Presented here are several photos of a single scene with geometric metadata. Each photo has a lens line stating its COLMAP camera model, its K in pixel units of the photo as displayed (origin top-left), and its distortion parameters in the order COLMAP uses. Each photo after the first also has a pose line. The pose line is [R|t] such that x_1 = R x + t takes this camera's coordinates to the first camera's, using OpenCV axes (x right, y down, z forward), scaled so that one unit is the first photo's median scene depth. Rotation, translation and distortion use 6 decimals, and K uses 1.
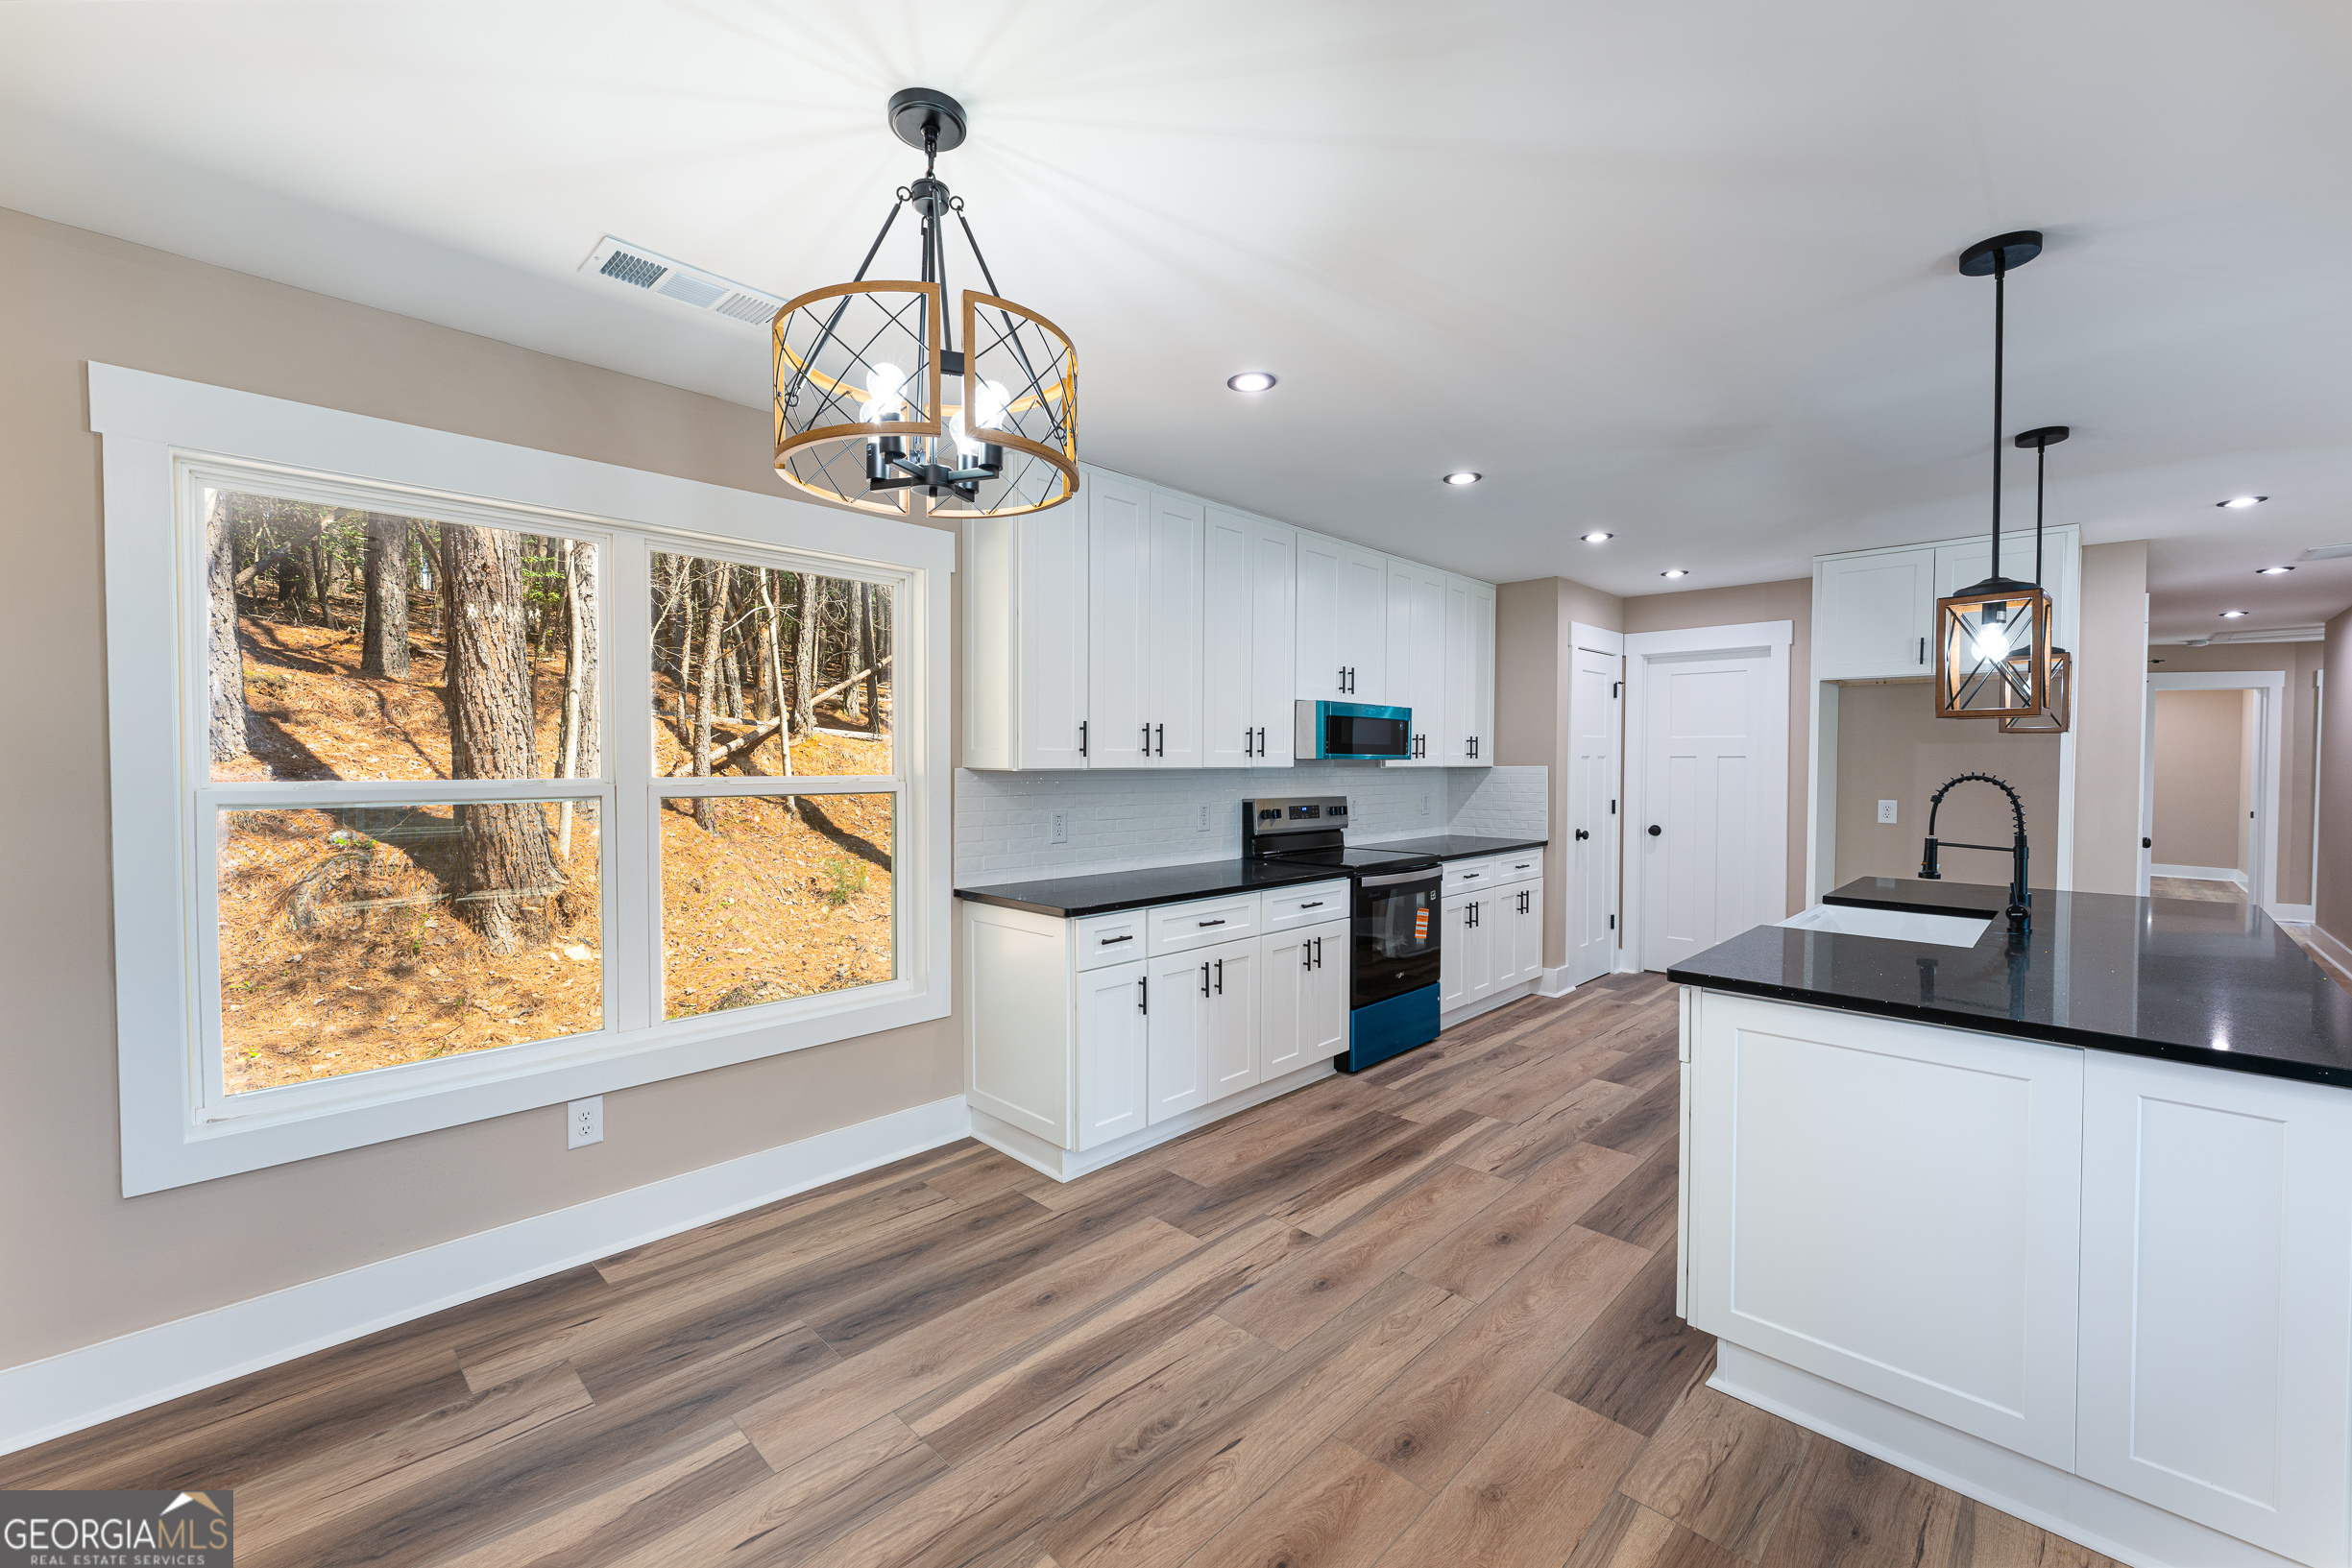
lens RADIAL K [[951.2, 0, 1052.0], [0, 951.2, 778.5], [0, 0, 1]] dist [-0.009841, 0.002847]
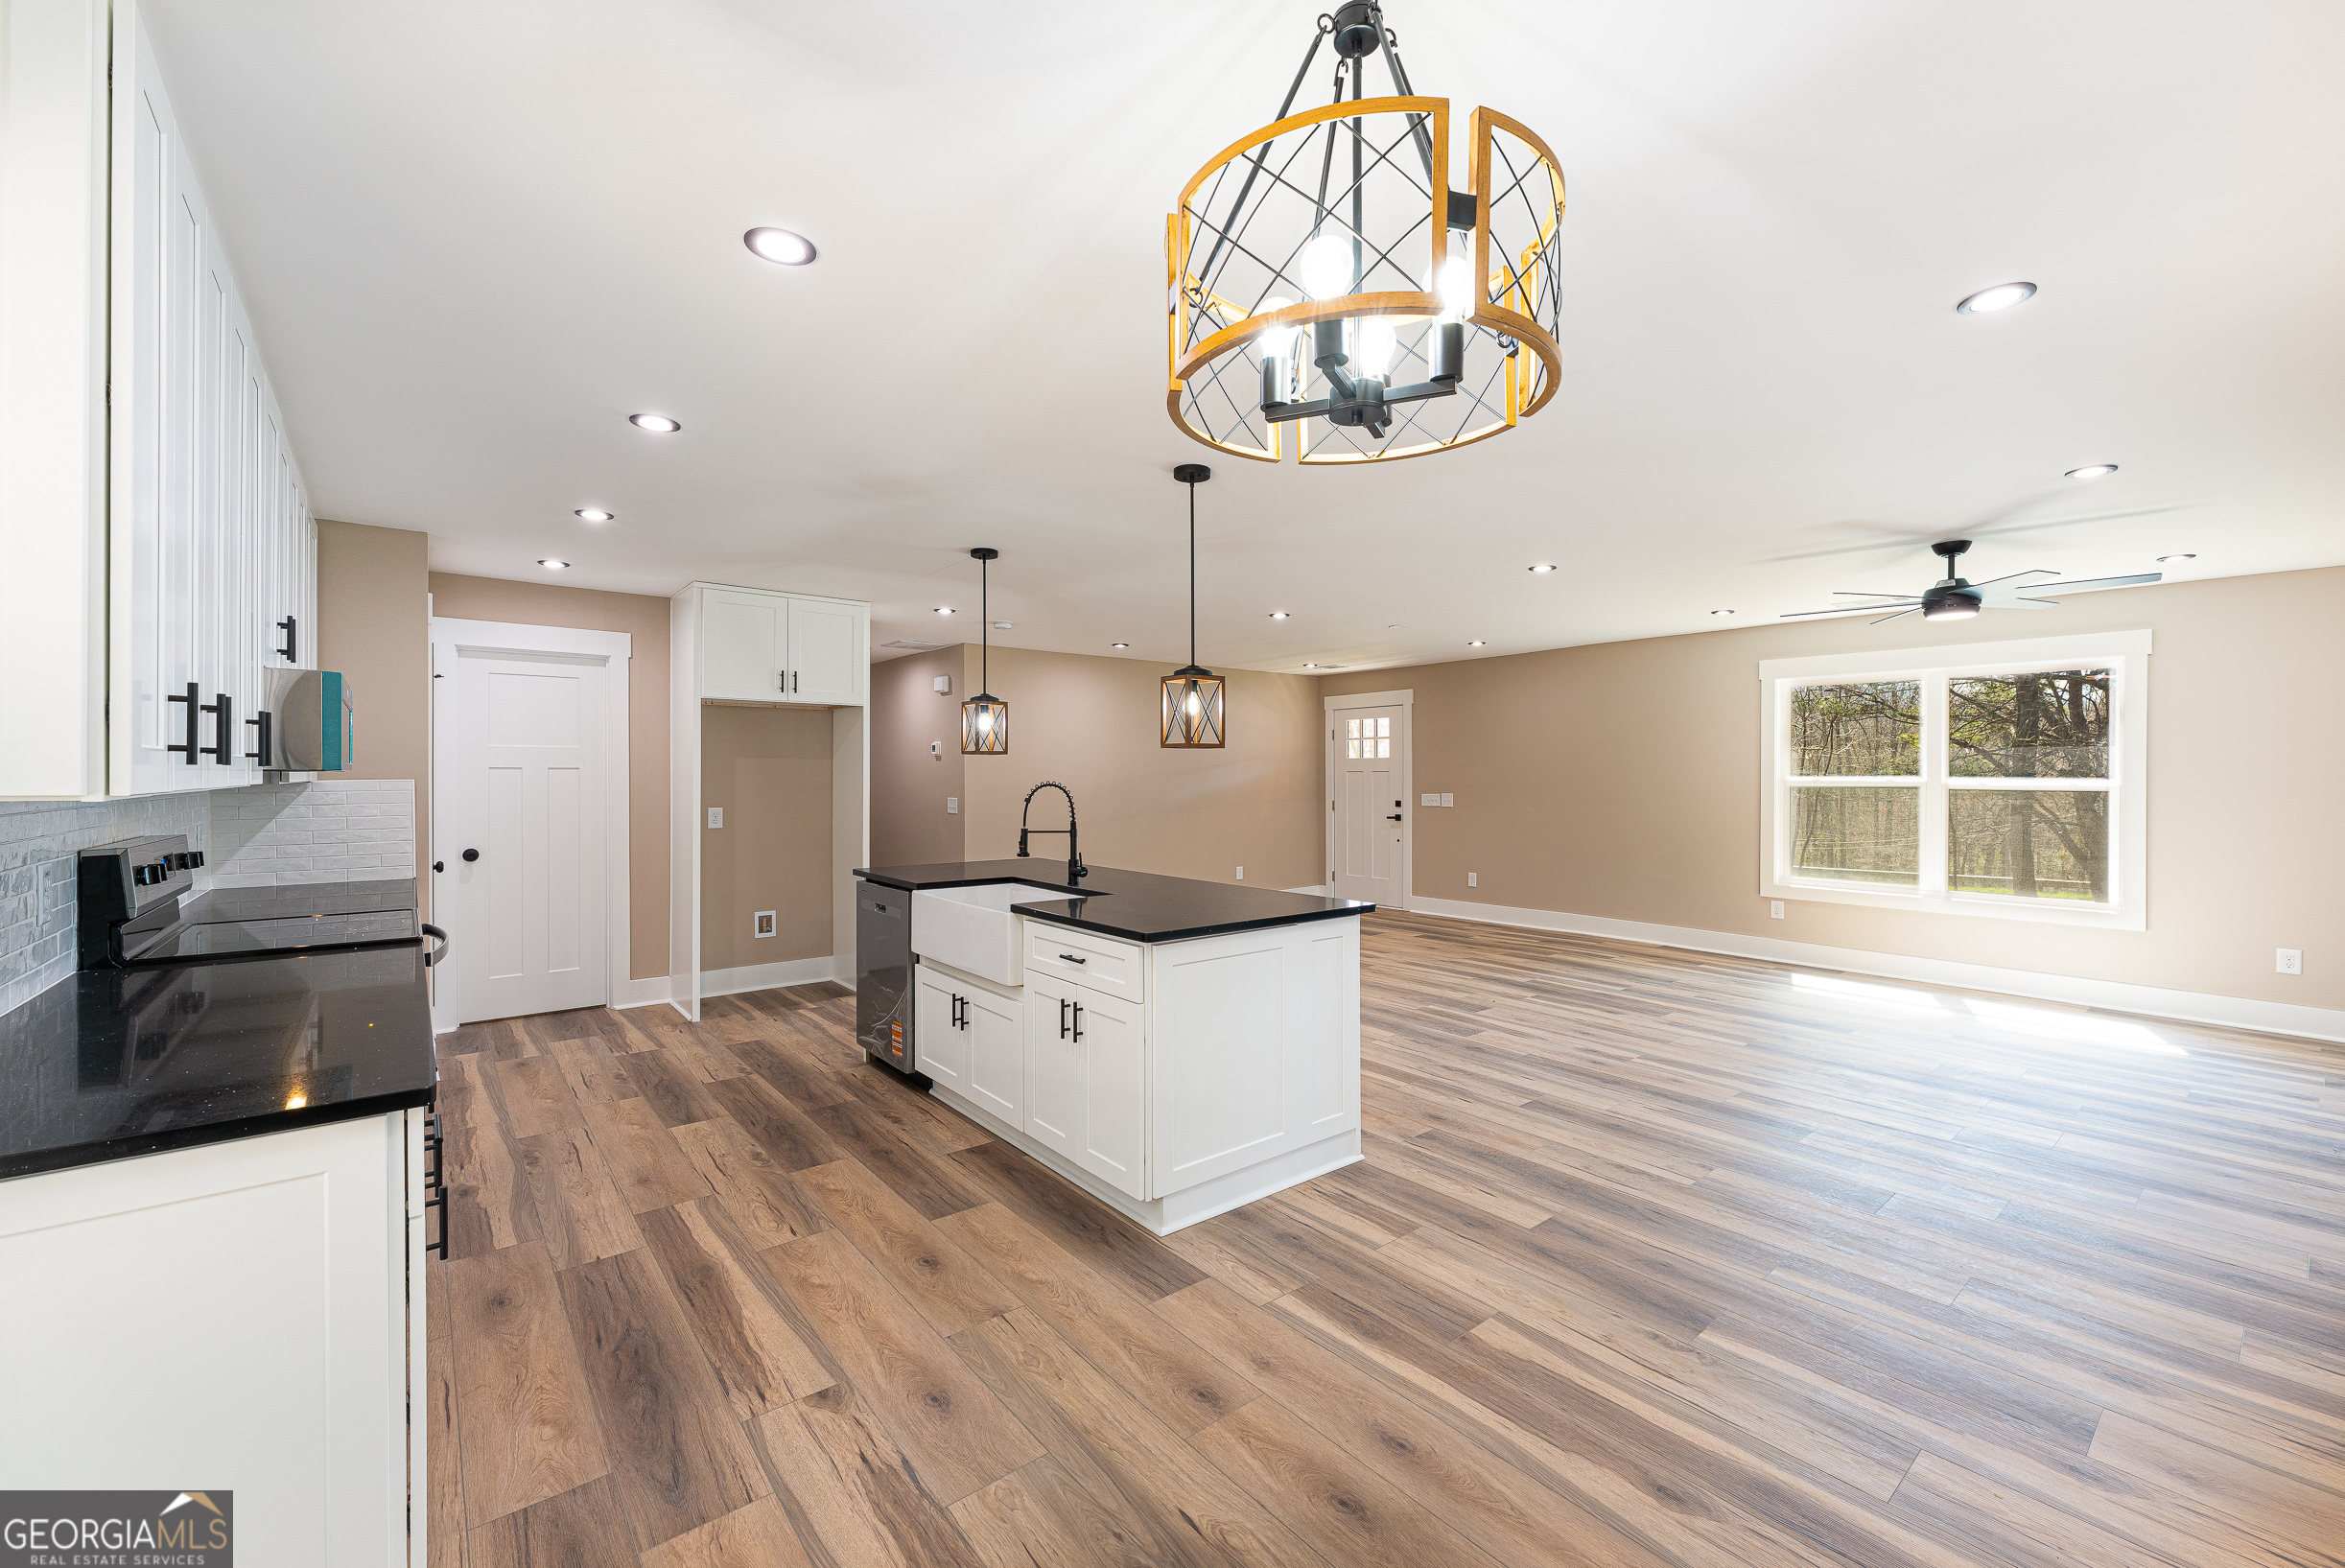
lens RADIAL K [[948.4, 0, 1314.1], [0, 948.4, 777.7], [0, 0, 1]] dist [-0.009841, 0.002847]
pose [[-0.022151, -0.009064, 0.999714, -0.398688], [0.019163, 0.999771, 0.009489, -0.014329], [-0.999571, 0.019368, -0.021972, 0.483853]]
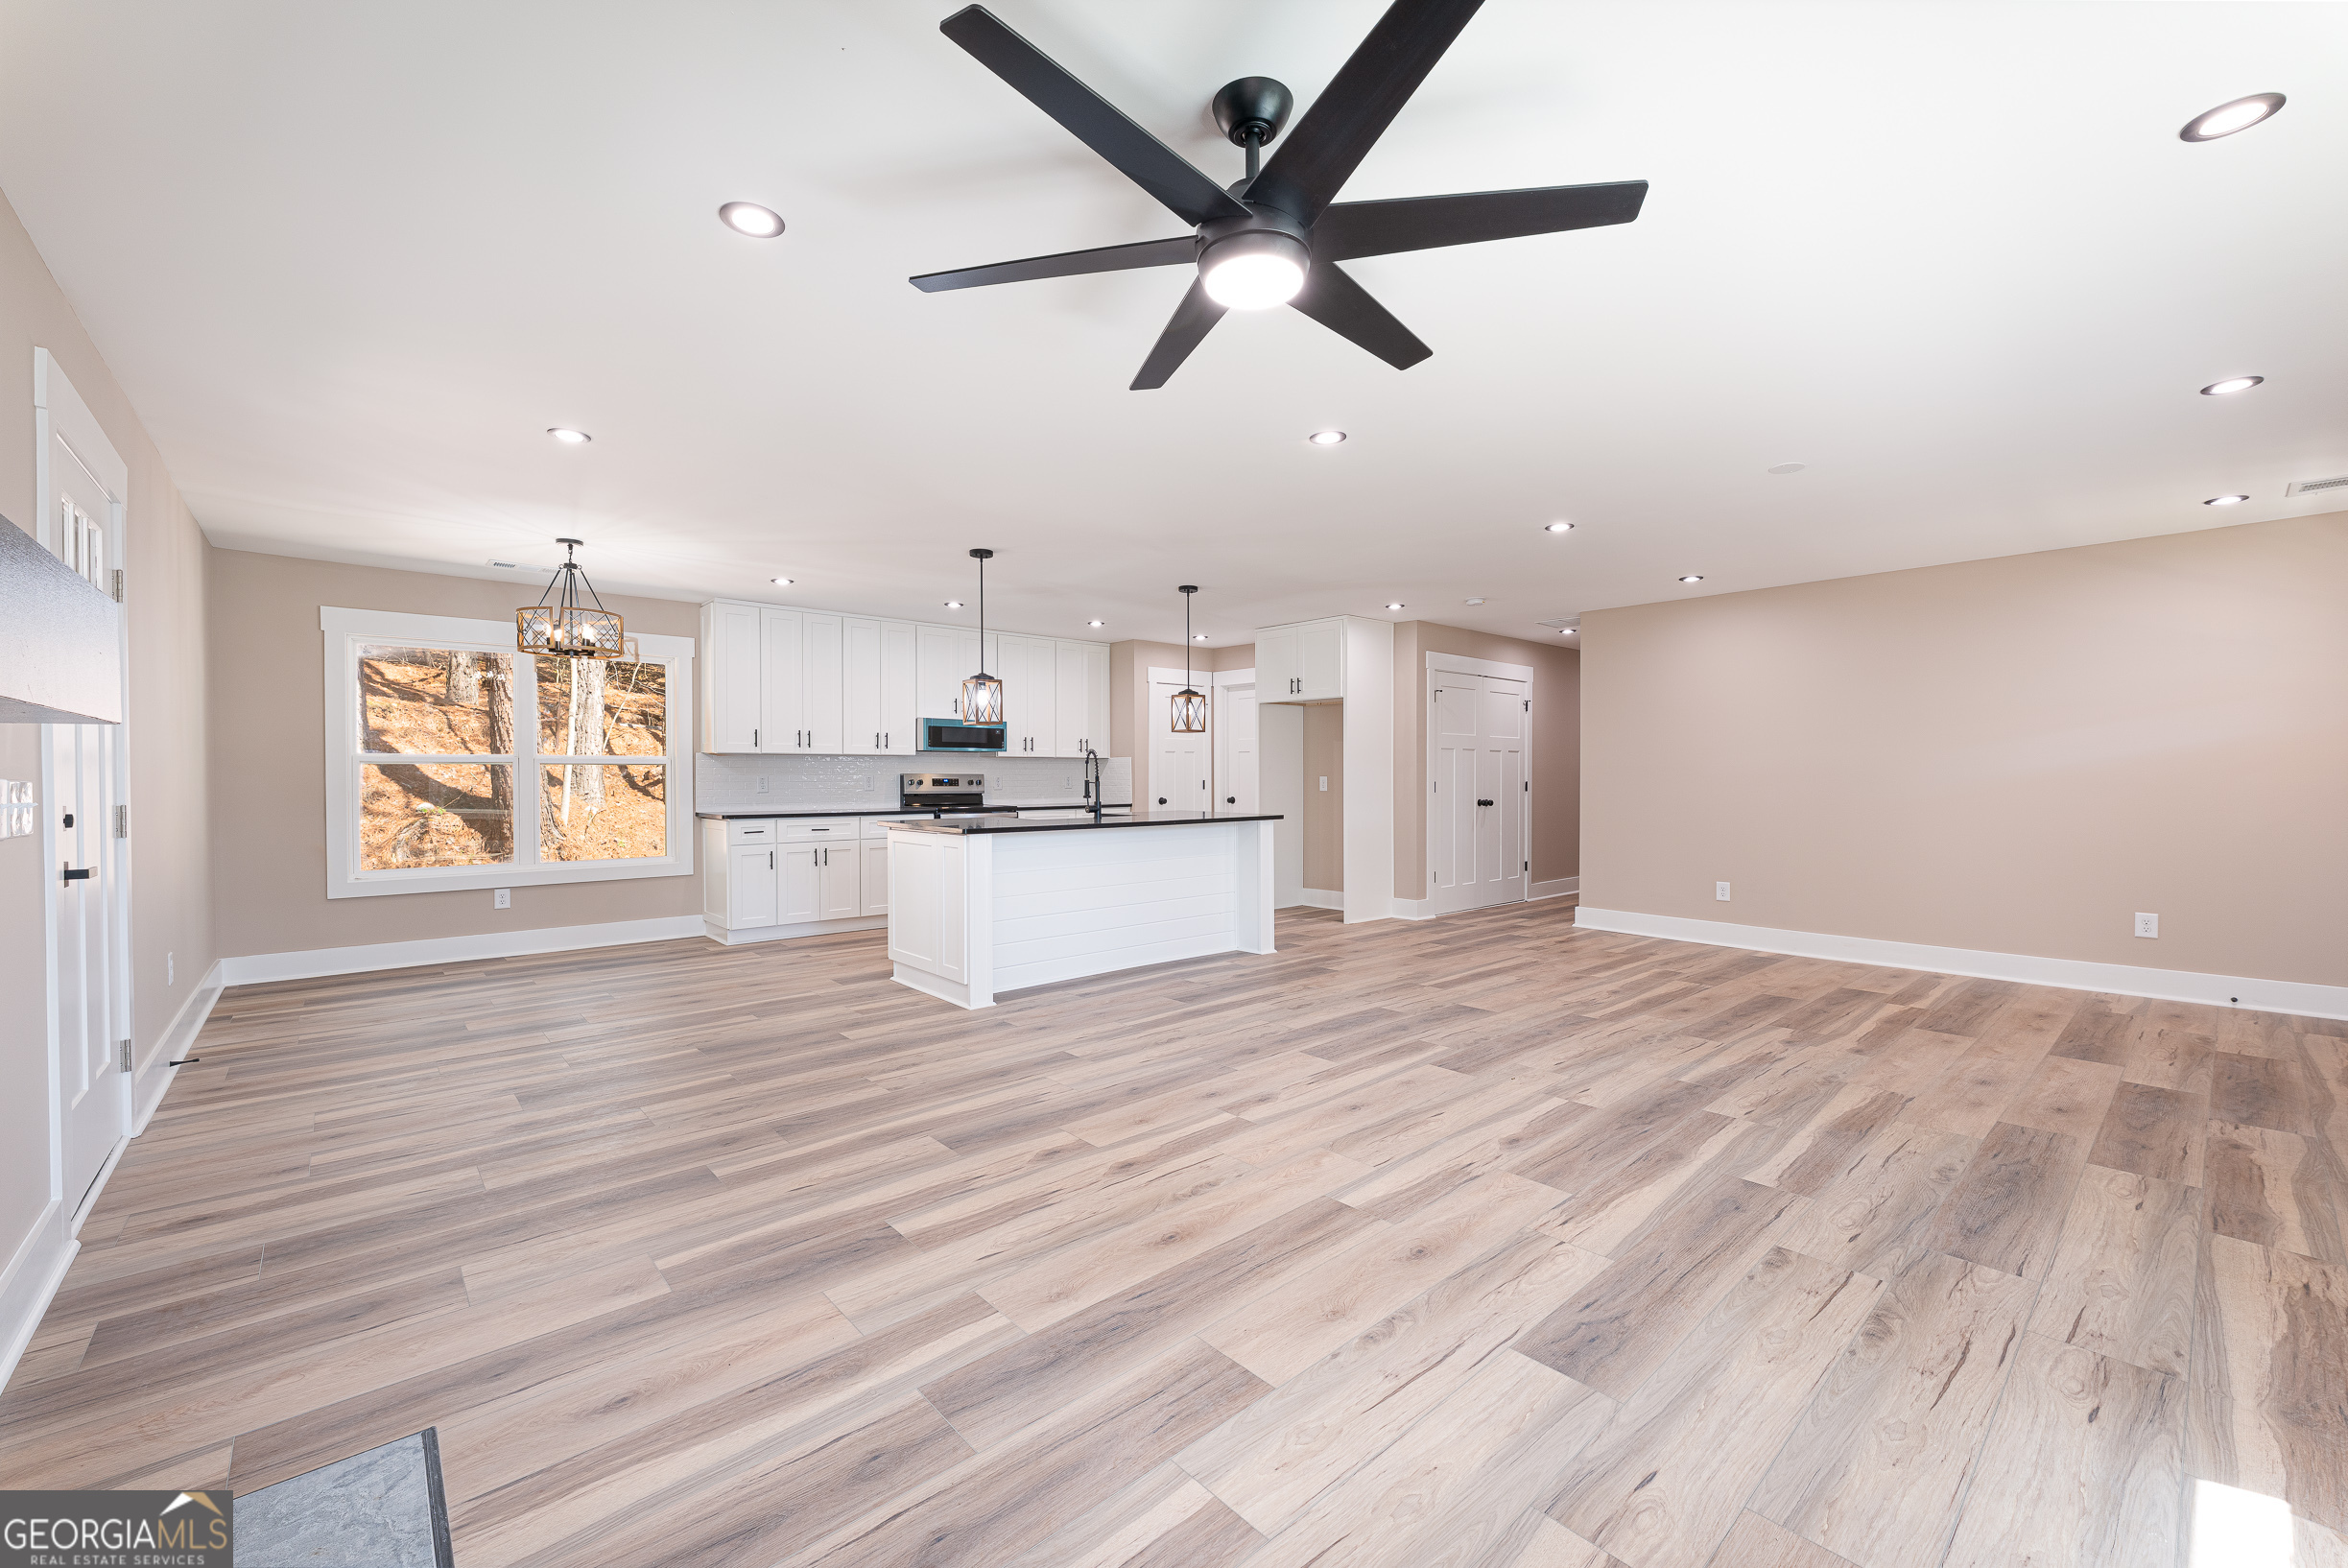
lens RADIAL K [[949.7, 0, 1066.4], [0, 949.7, 770.6], [0, 0, 1]] dist [-0.009841, 0.002847]
pose [[0.997824, -0.001747, -0.065909, 0.820510], [0.000212, 0.999729, -0.023278, 0.075159], [0.065932, 0.023214, 0.997554, -0.974845]]
